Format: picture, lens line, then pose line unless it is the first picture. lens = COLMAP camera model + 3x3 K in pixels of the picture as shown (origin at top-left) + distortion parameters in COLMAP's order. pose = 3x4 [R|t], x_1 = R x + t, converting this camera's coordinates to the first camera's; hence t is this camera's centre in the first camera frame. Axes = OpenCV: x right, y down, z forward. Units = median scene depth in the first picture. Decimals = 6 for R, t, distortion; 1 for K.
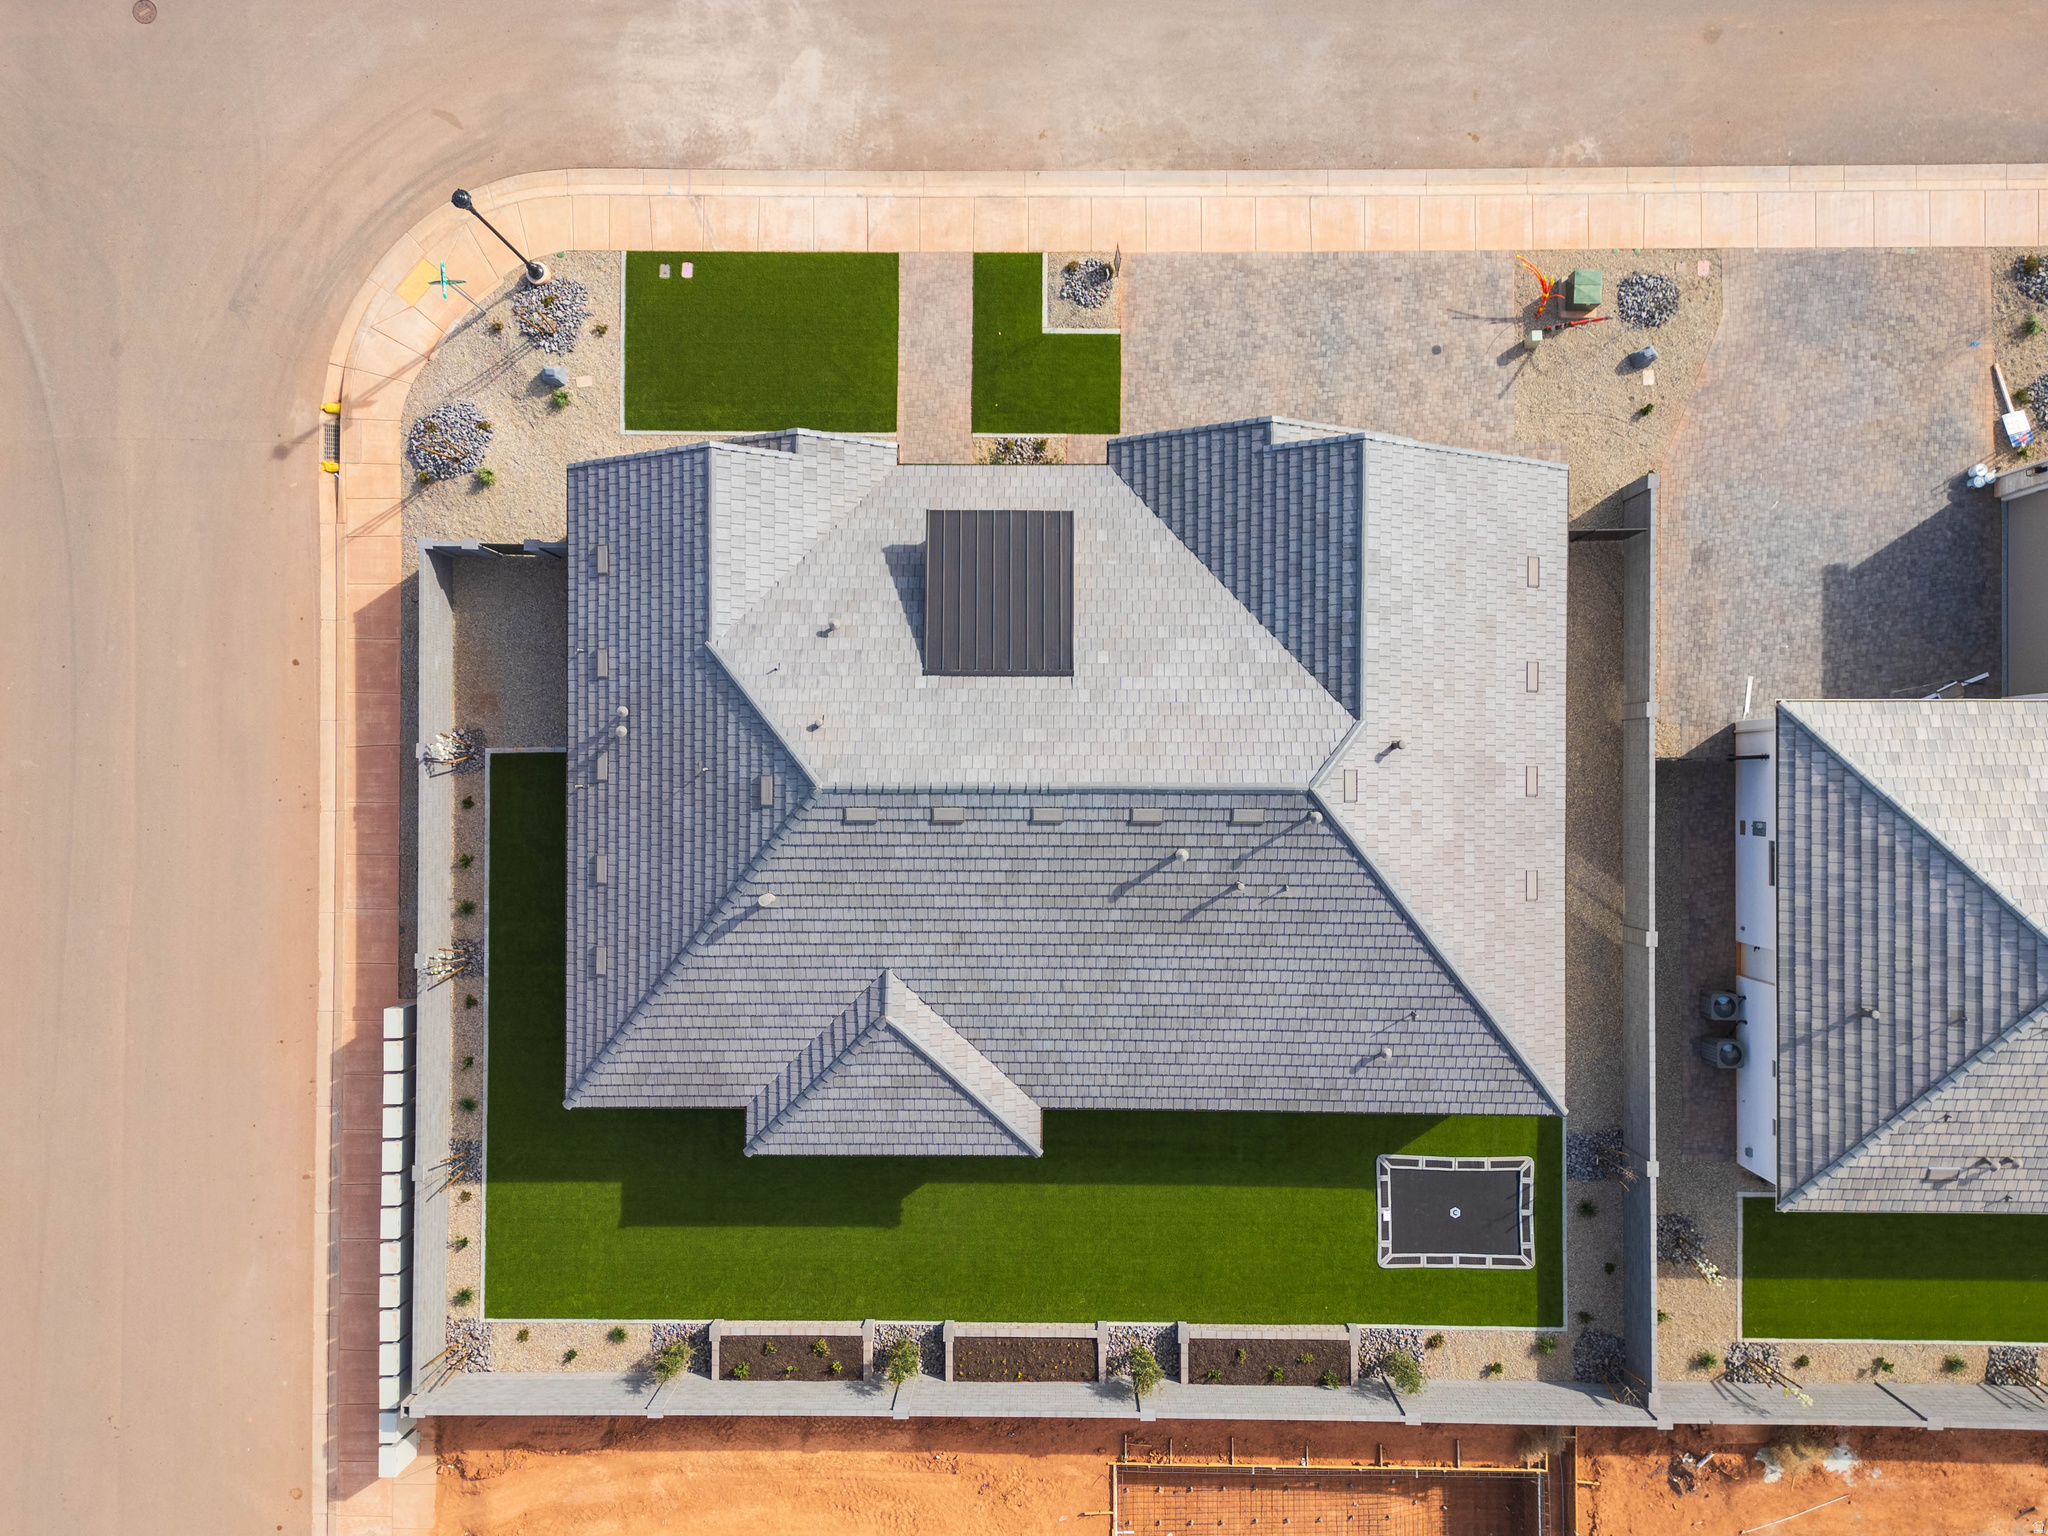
lens RADIAL K [[1438.4, 0, 1027.5], [0, 1438.4, 765.5], [0, 0, 1]] dist [0.077314, -0.077013]
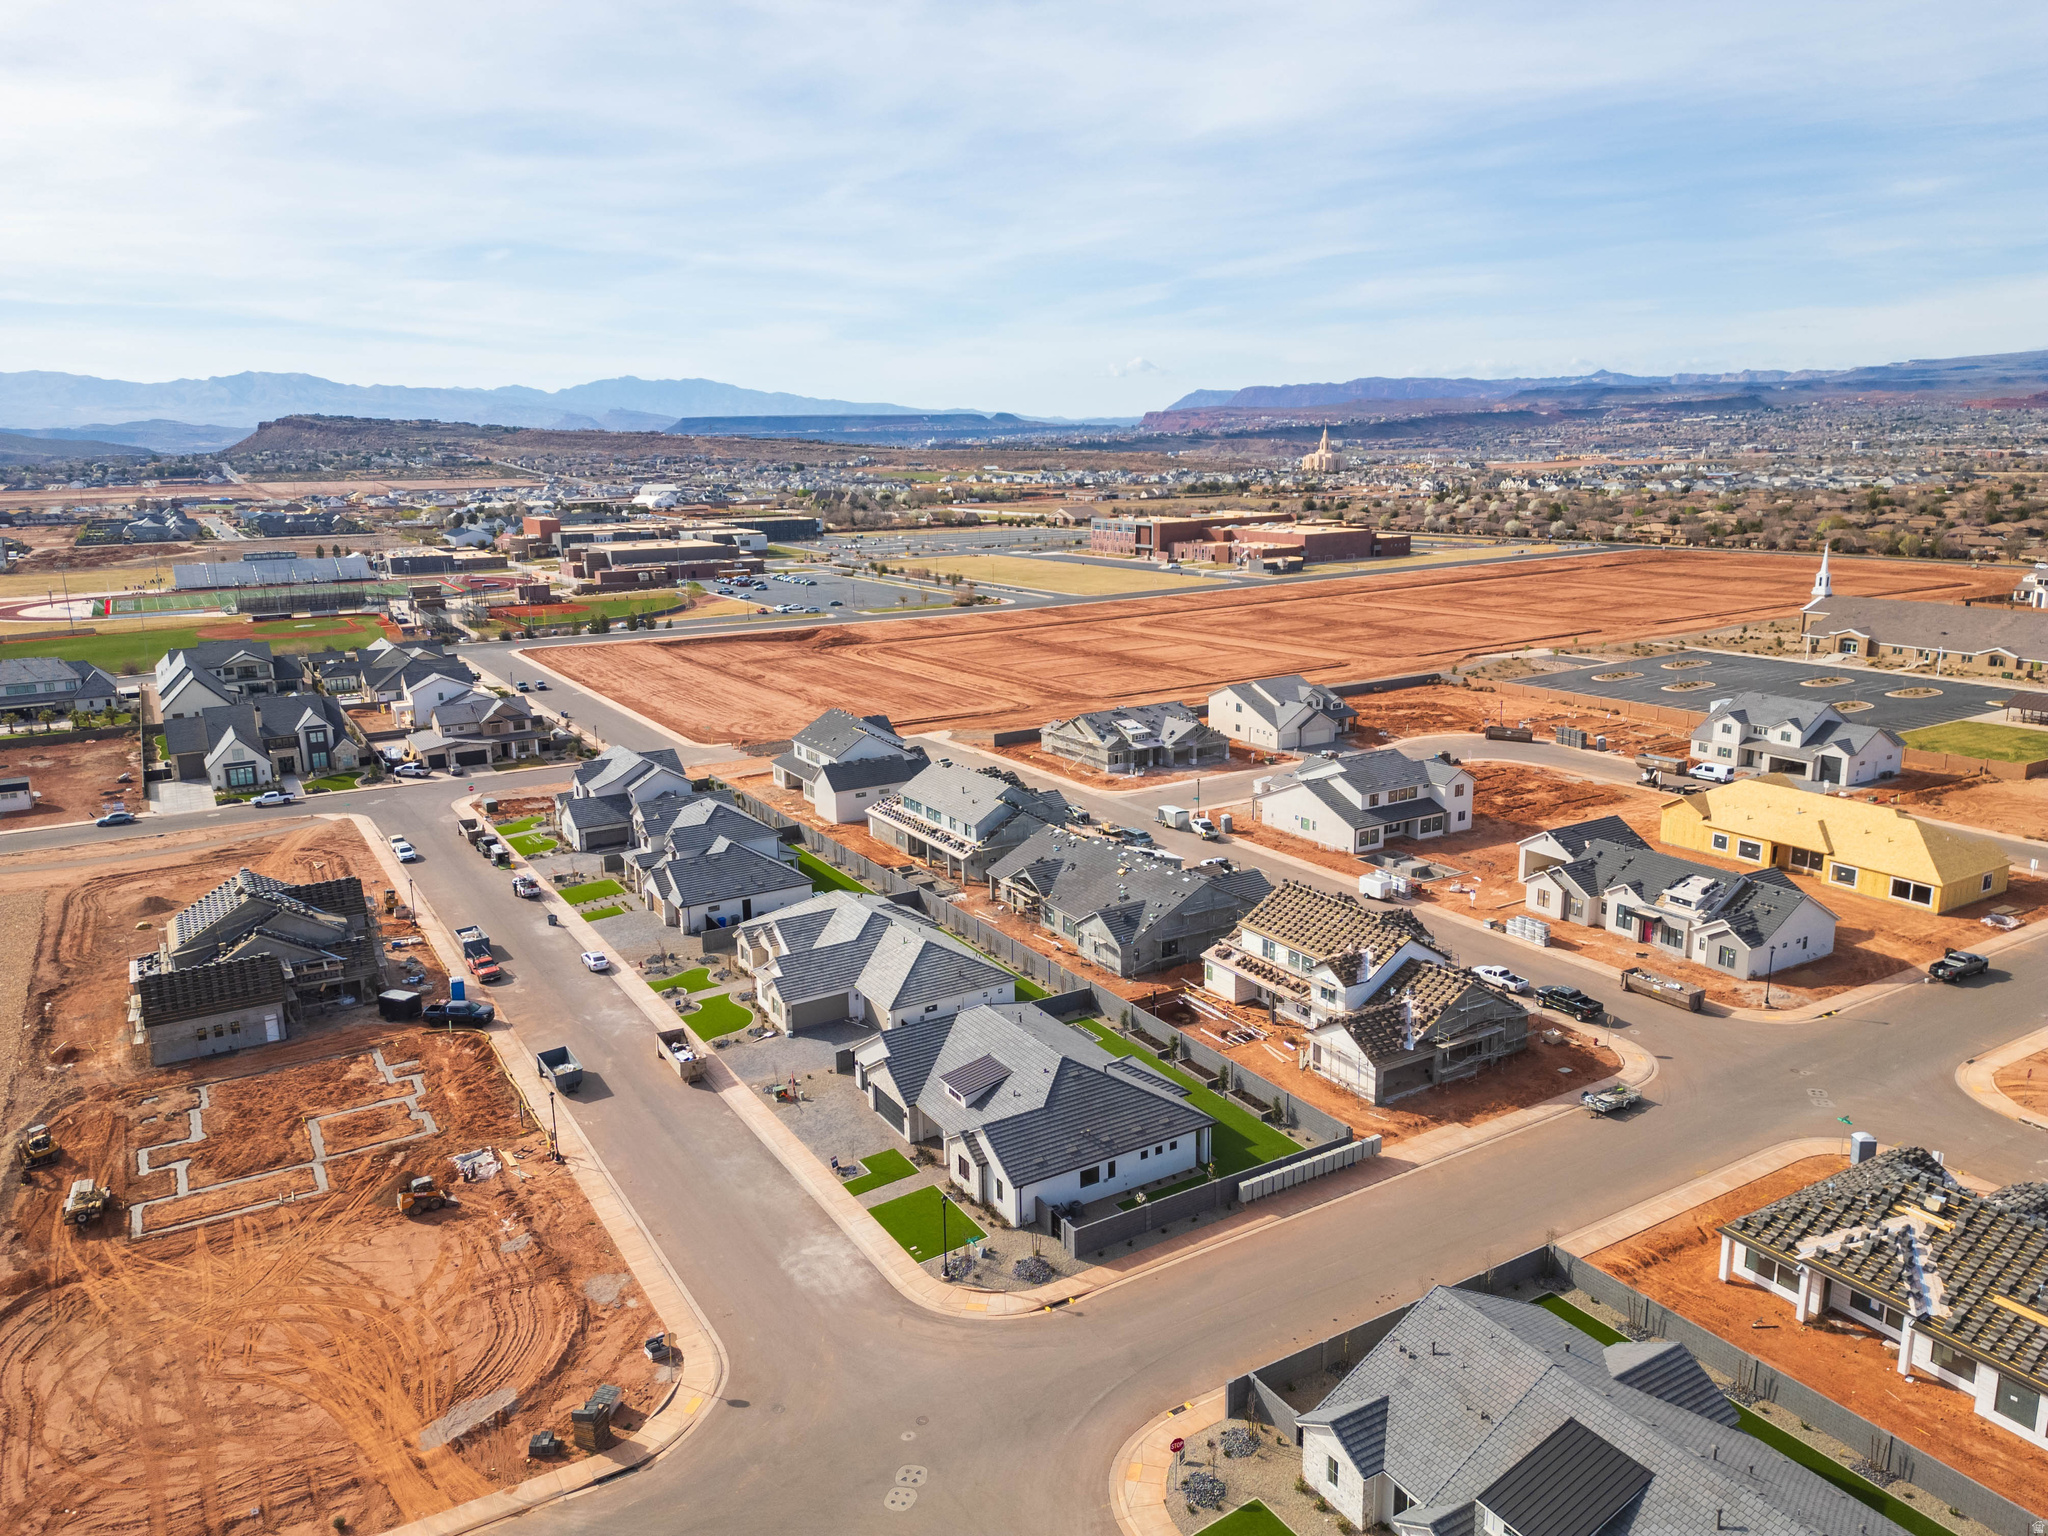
lens RADIAL K [[1438.4, 0, 1027.5], [0, 1438.4, 765.5], [0, 0, 1]] dist [0.077314, -0.077013]
pose [[-0.519426, -0.170750, 0.837282, -2.105038], [0.854174, -0.131440, 0.503100, -1.233801], [0.024148, 0.976508, 0.214123, -0.217009]]
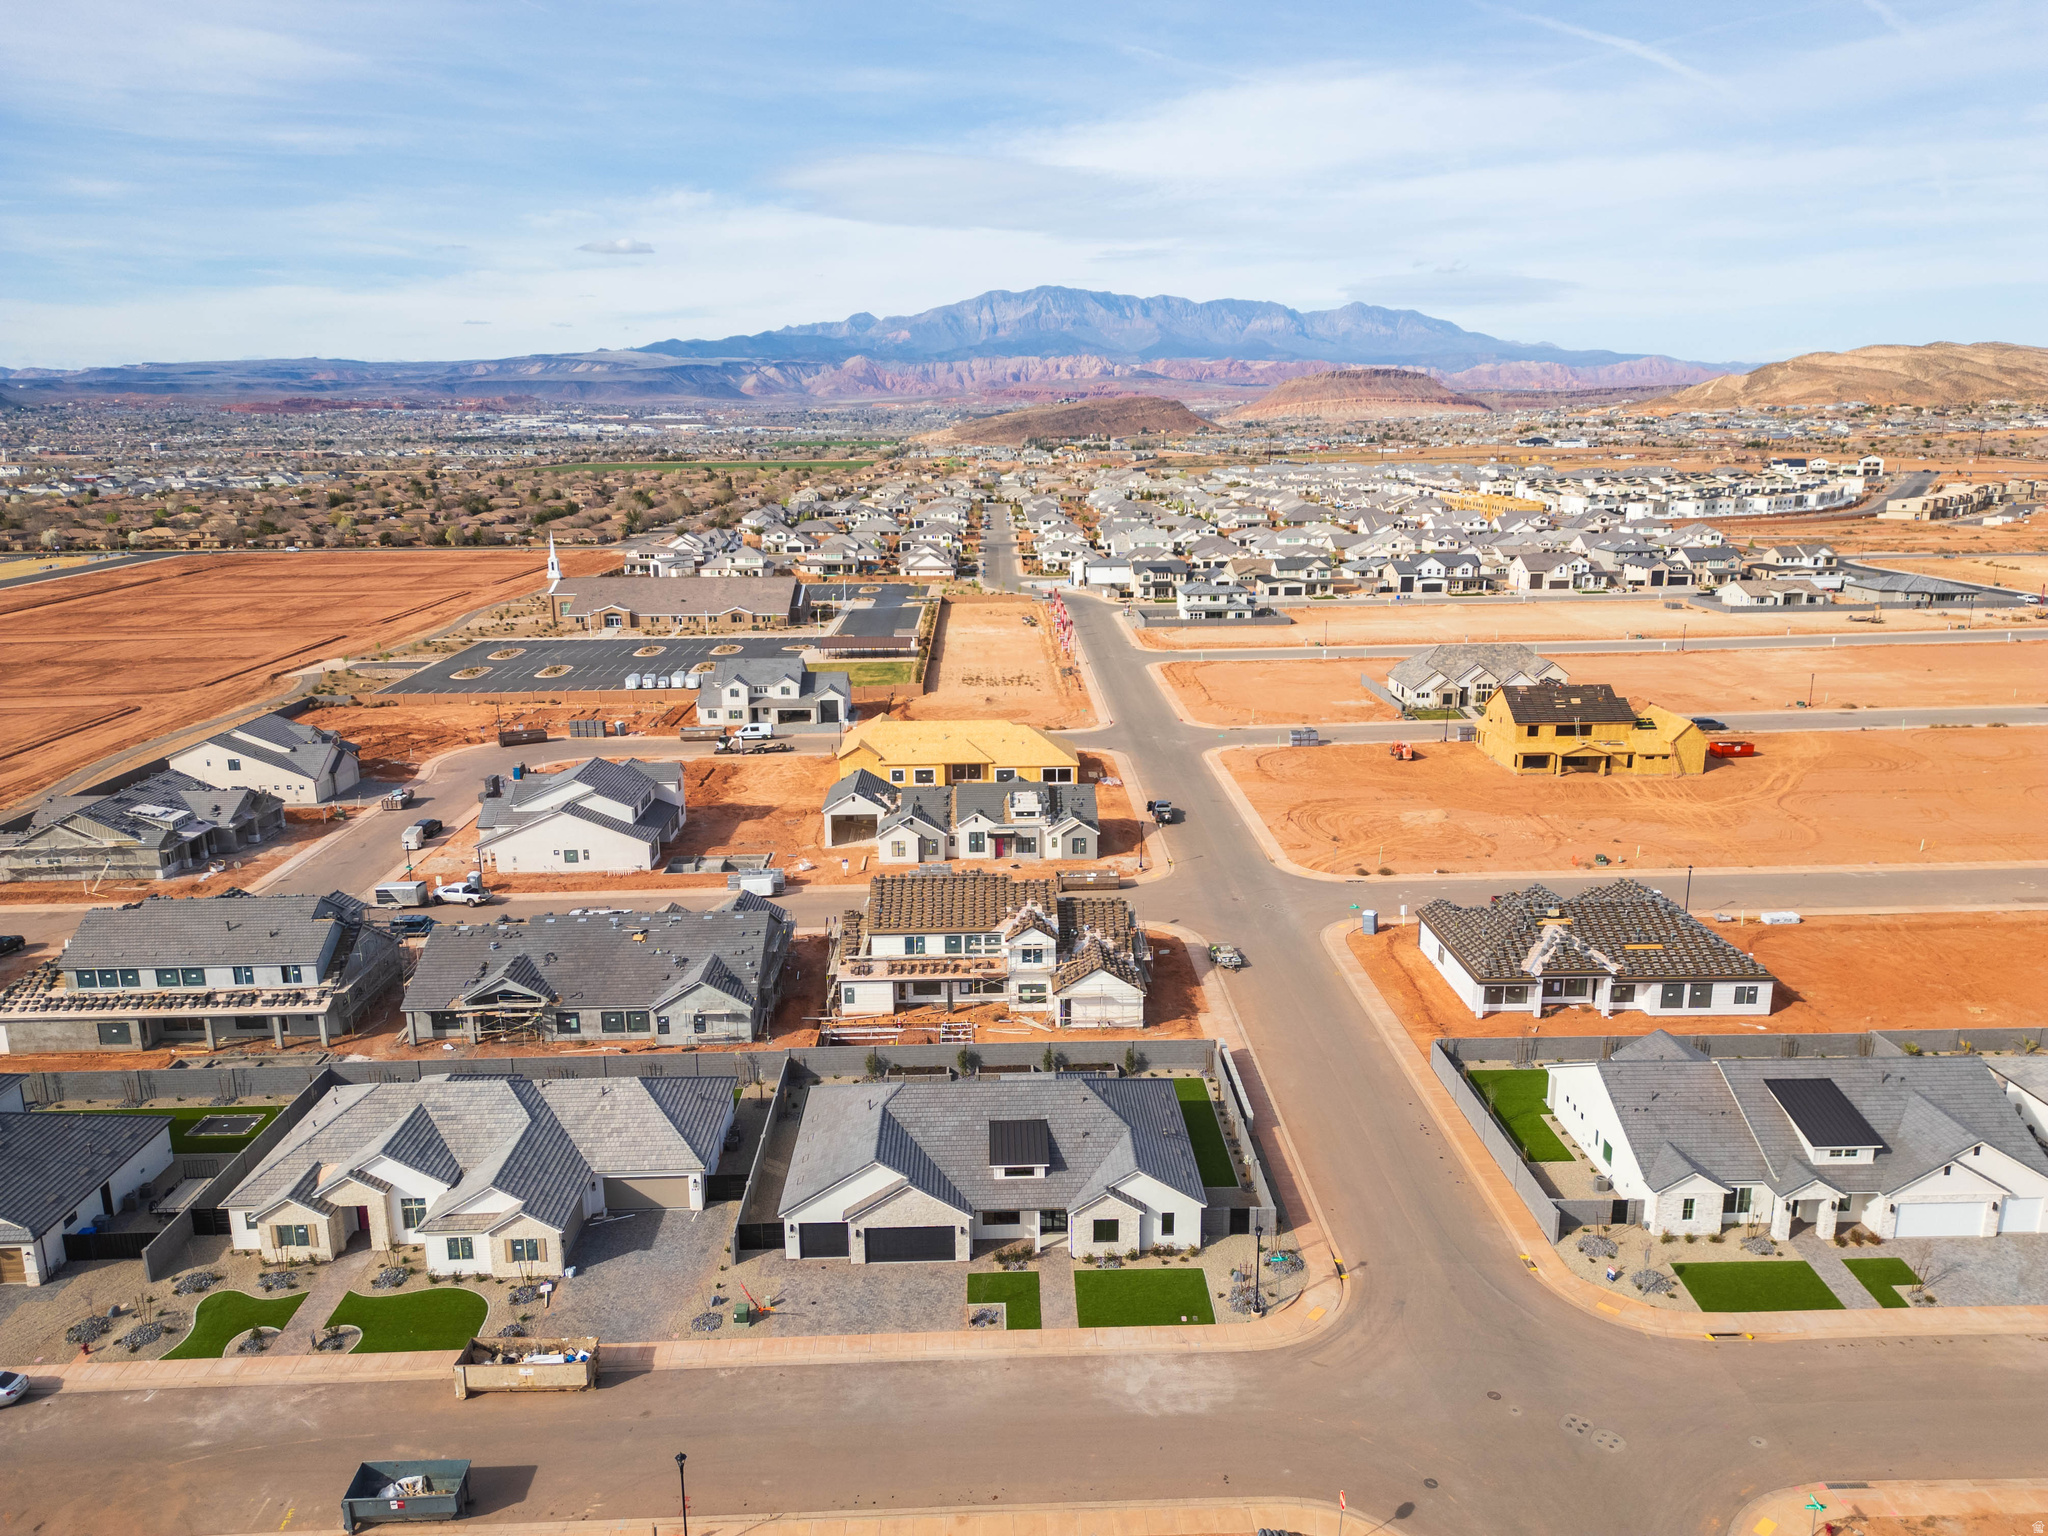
lens RADIAL K [[1438.4, 0, 1027.5], [0, 1438.4, 765.5], [0, 0, 1]] dist [0.077314, -0.077013]
pose [[-0.999219, 0.027357, -0.028516, 0.017109], [-0.034188, -0.236542, 0.971020, -2.102806], [0.019819, 0.971236, 0.237293, -0.217893]]
